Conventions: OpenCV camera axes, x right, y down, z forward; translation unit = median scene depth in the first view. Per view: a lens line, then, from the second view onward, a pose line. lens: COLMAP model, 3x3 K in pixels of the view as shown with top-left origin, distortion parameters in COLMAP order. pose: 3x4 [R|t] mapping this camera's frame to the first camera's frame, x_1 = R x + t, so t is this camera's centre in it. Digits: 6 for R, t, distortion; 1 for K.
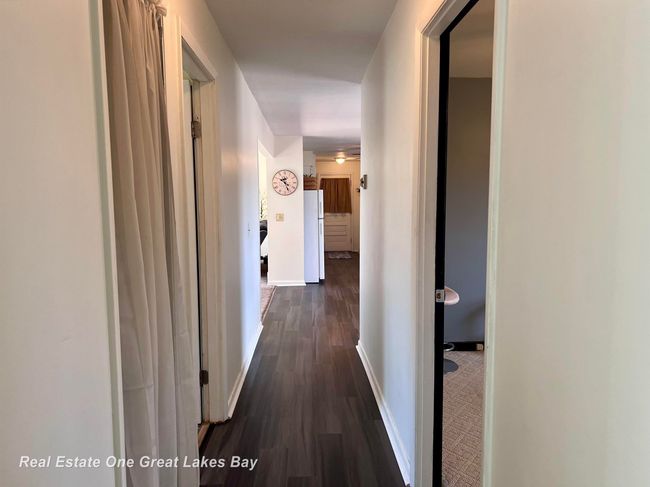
lens RADIAL K [[485.3, 0, 325.0], [0, 485.3, 243.5], [0, 0, 1]] dist [0.006790, 0.002527]
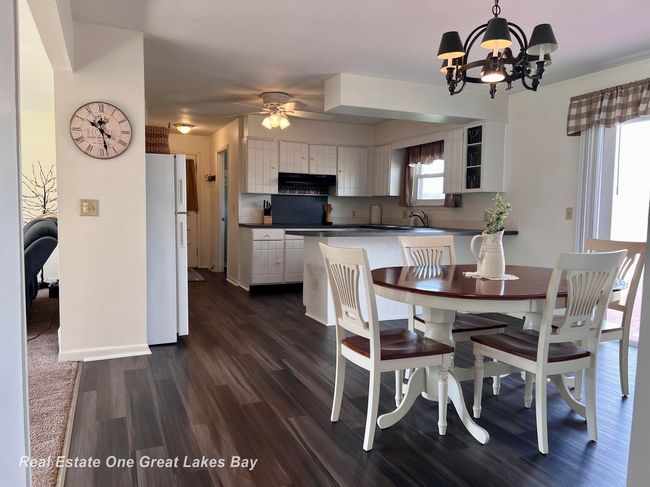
lens RADIAL K [[485.3, 0, 325.0], [0, 485.3, 243.5], [0, 0, 1]] dist [0.006790, 0.002527]
pose [[0.926589, -0.008671, 0.375975, -0.060173], [0.013582, 0.999854, -0.010416, -0.013488], [-0.375830, 0.014758, 0.926571, 0.500284]]
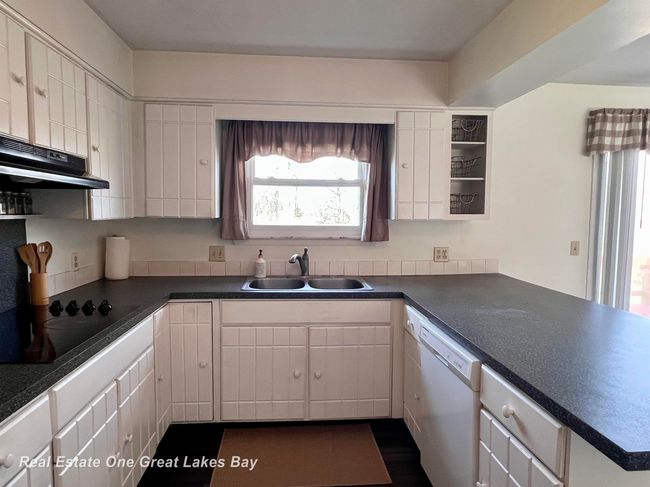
lens RADIAL K [[406.1, 0, 325.0], [0, 406.1, 243.5], [0, 0, 1]] dist [0.003404, 0.000905]
pose [[-0.039167, -0.066528, 0.997015, 0.037132], [0.075573, 0.994726, 0.069345, -0.104738], [-0.996371, 0.078063, -0.033933, 1.201306]]
